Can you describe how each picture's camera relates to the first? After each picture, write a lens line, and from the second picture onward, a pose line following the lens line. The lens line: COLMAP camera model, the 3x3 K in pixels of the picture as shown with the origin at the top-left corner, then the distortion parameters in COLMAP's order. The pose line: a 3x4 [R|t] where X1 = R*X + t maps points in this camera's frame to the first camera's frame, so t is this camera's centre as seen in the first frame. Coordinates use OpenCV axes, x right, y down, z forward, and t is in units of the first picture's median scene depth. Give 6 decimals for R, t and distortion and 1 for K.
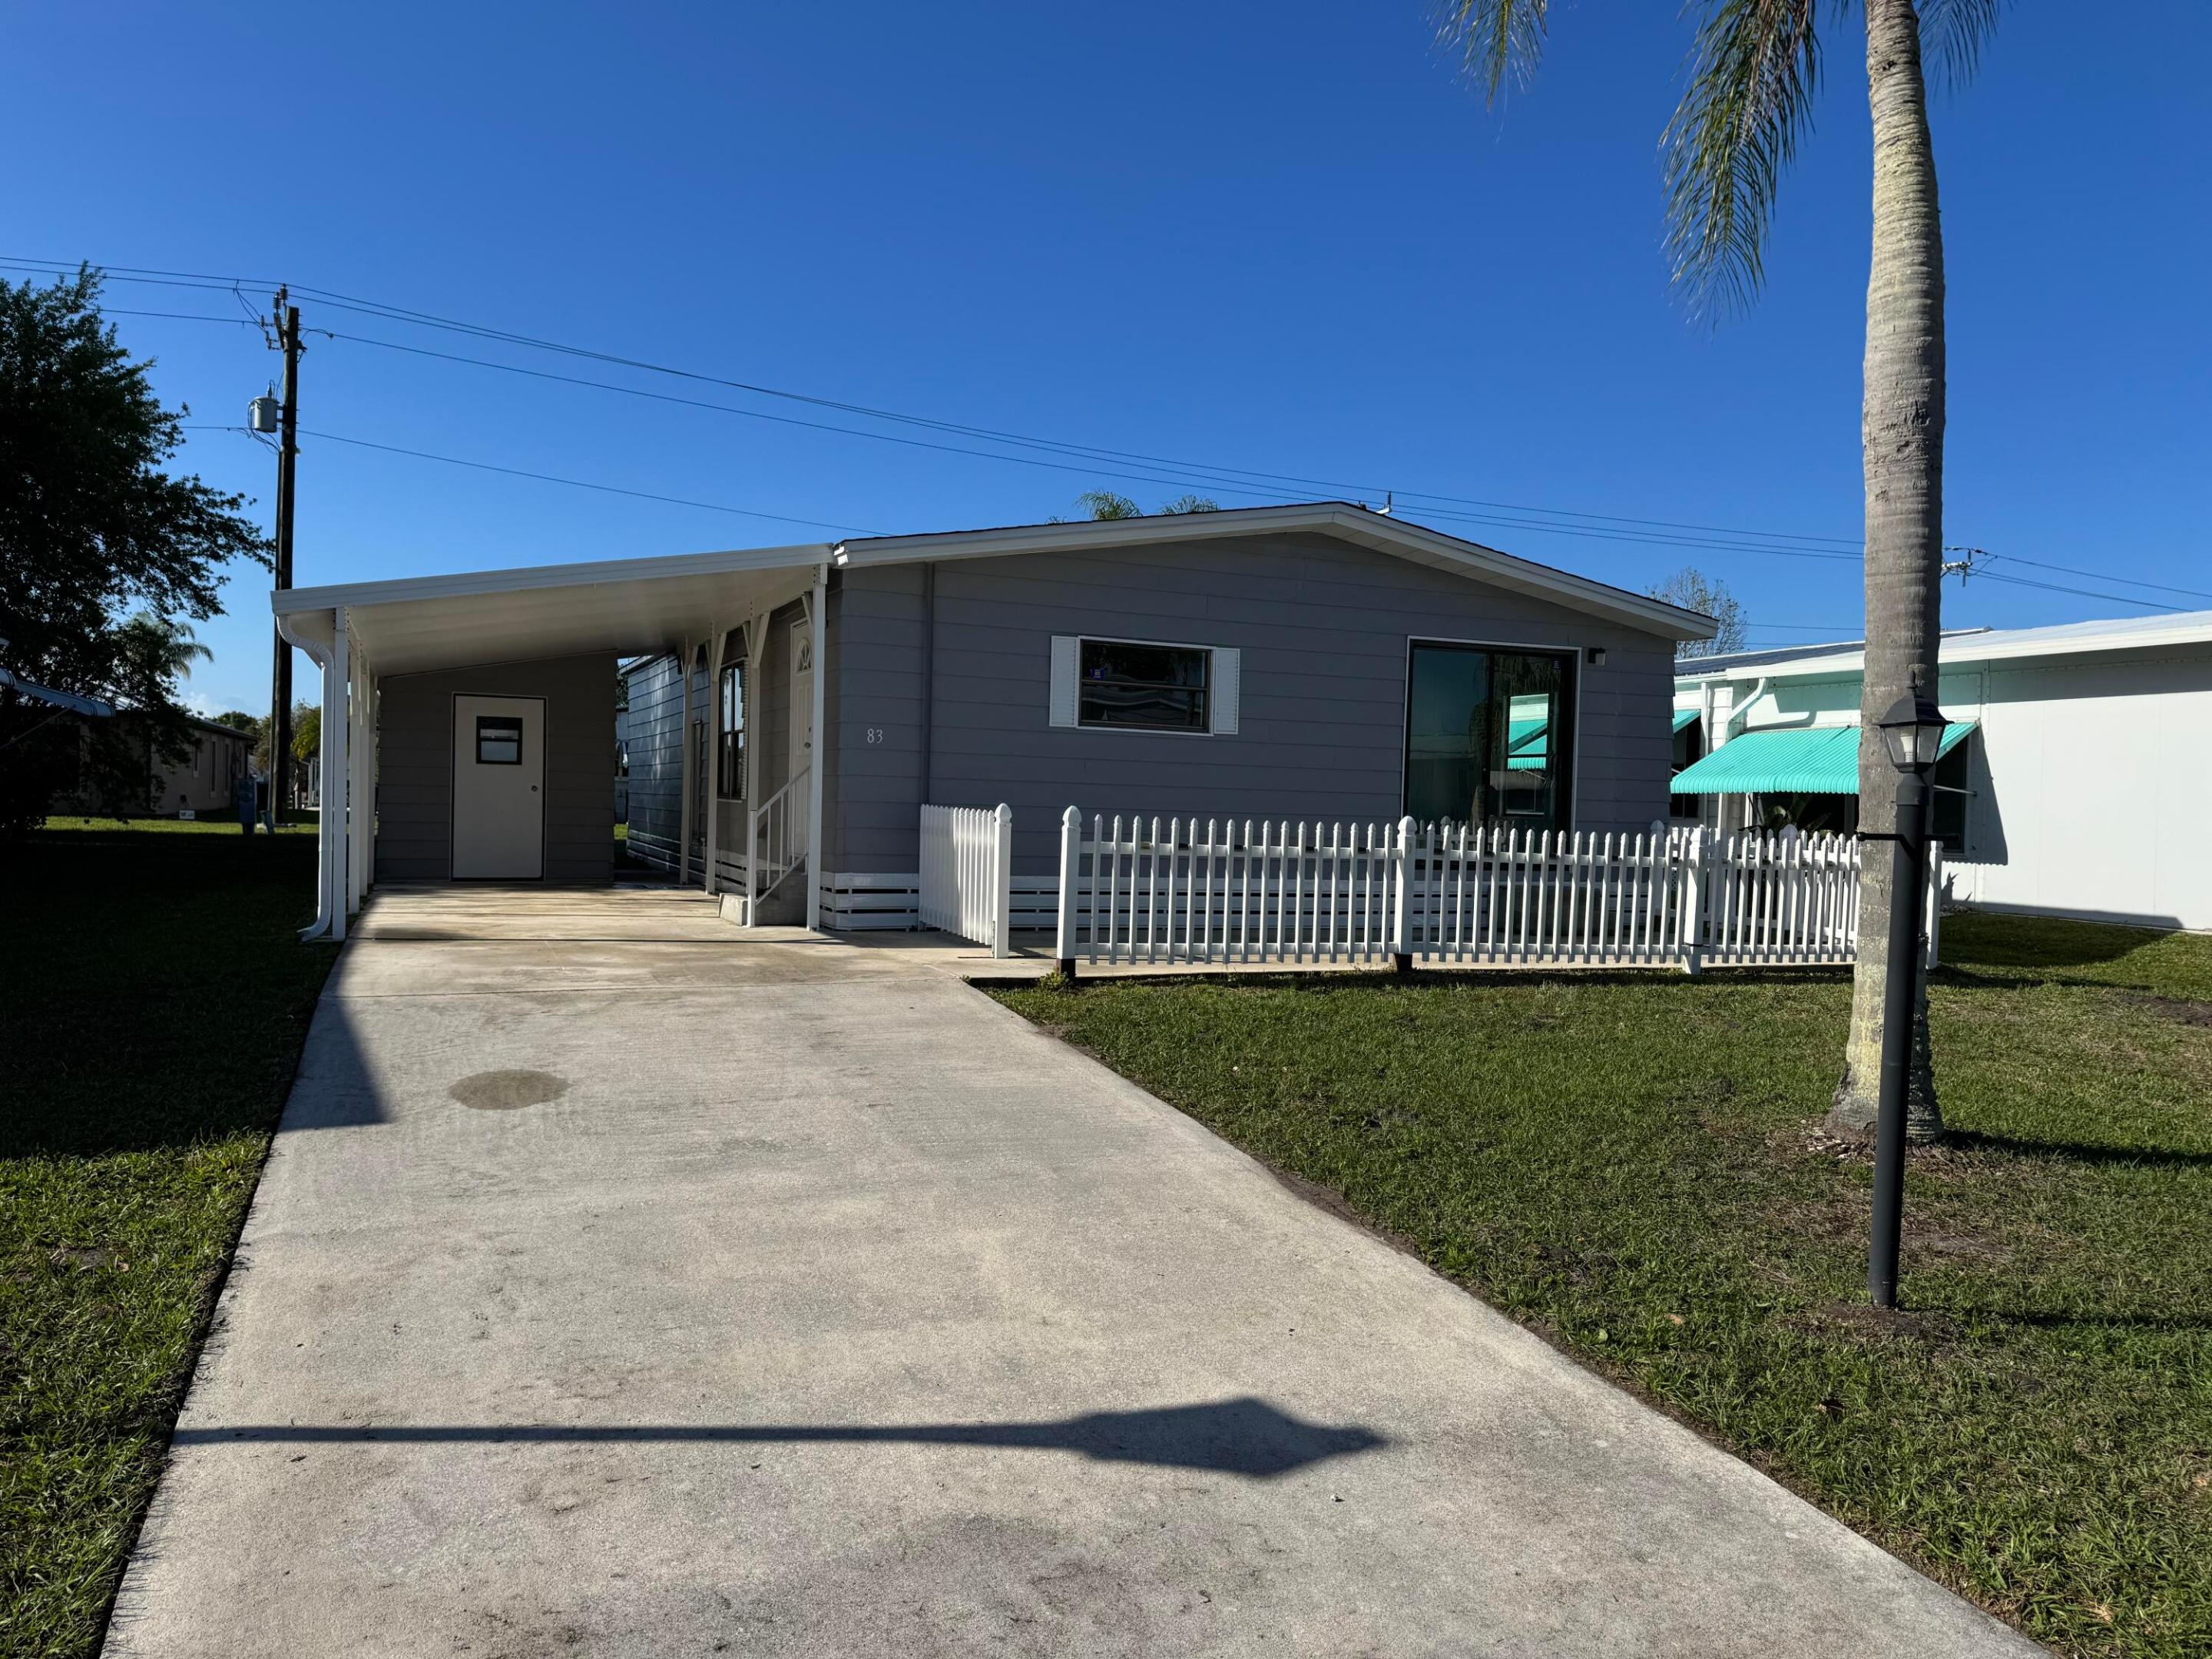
lens RADIAL K [[1592.1, 0, 1106.0], [0, 1592.1, 829.5], [0, 0, 1]] dist [0.117986, -0.186028]
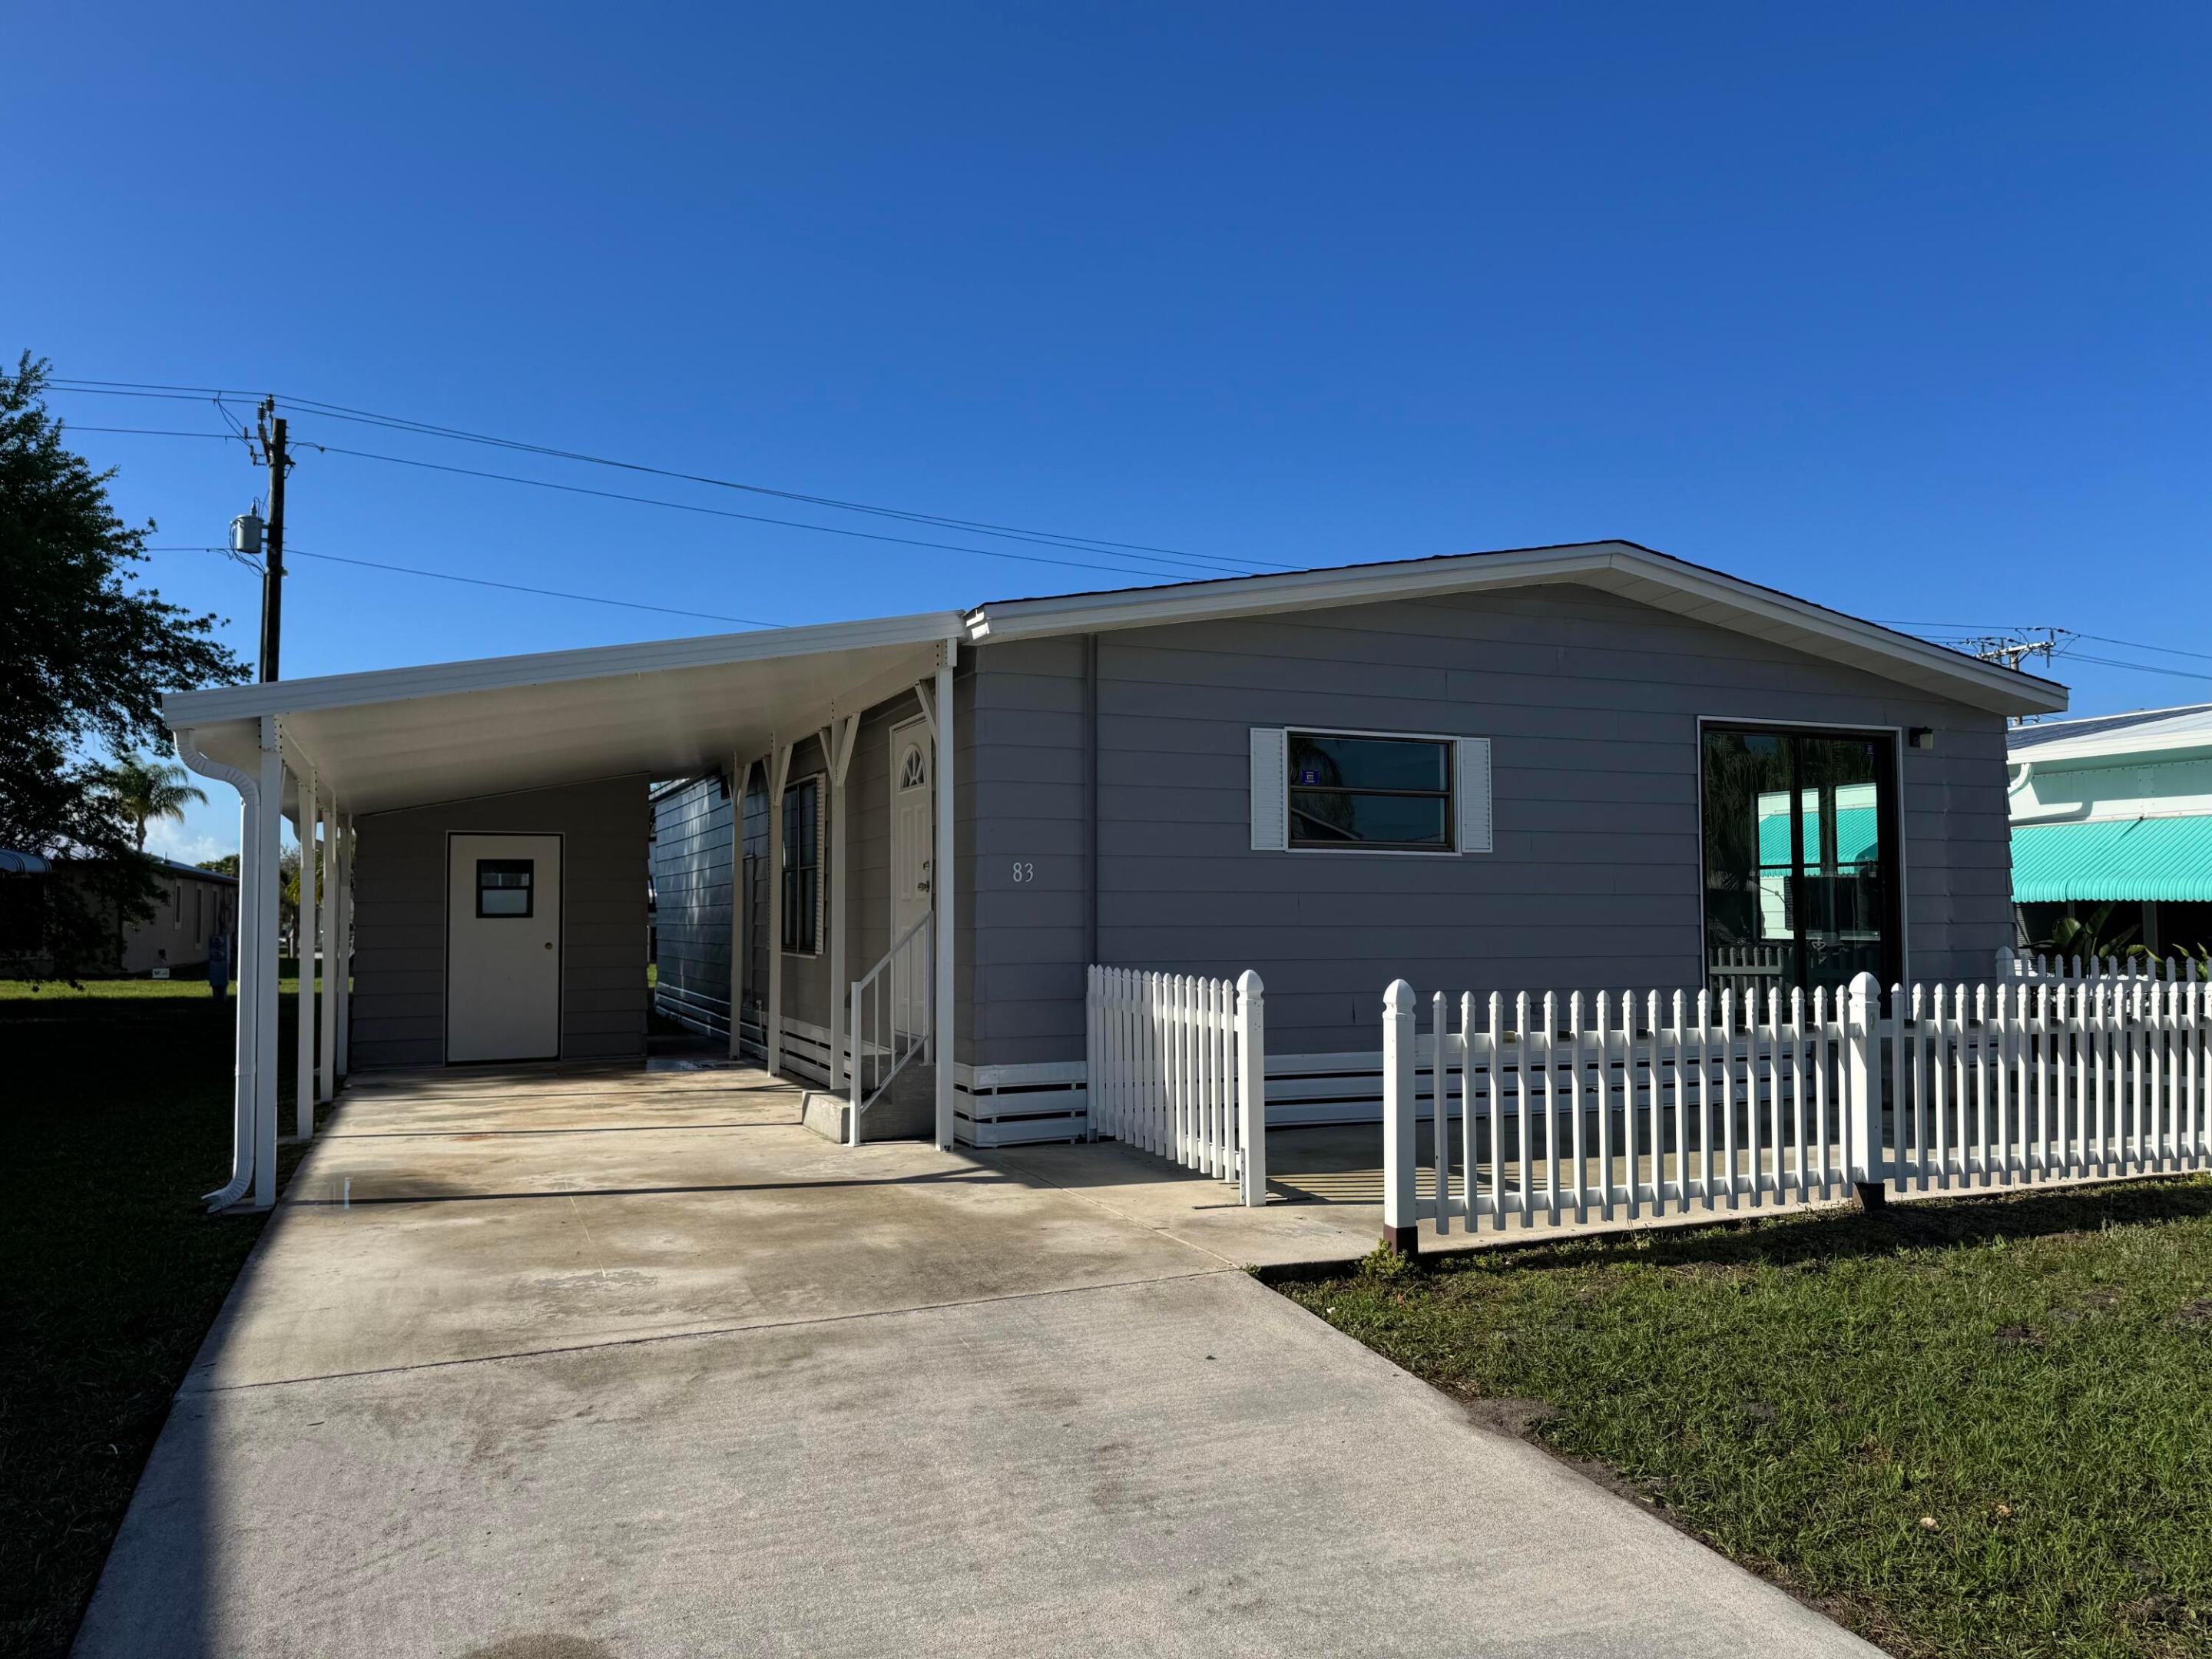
lens RADIAL K [[1542.8, 0, 1109.3], [0, 1542.8, 818.3], [0, 0, 1]] dist [0.103581, -0.138787]
pose [[0.999454, -0.031617, 0.009568, -0.091497], [0.032263, 0.996488, -0.077277, -0.022626], [-0.007091, 0.077544, 0.996964, 0.246035]]
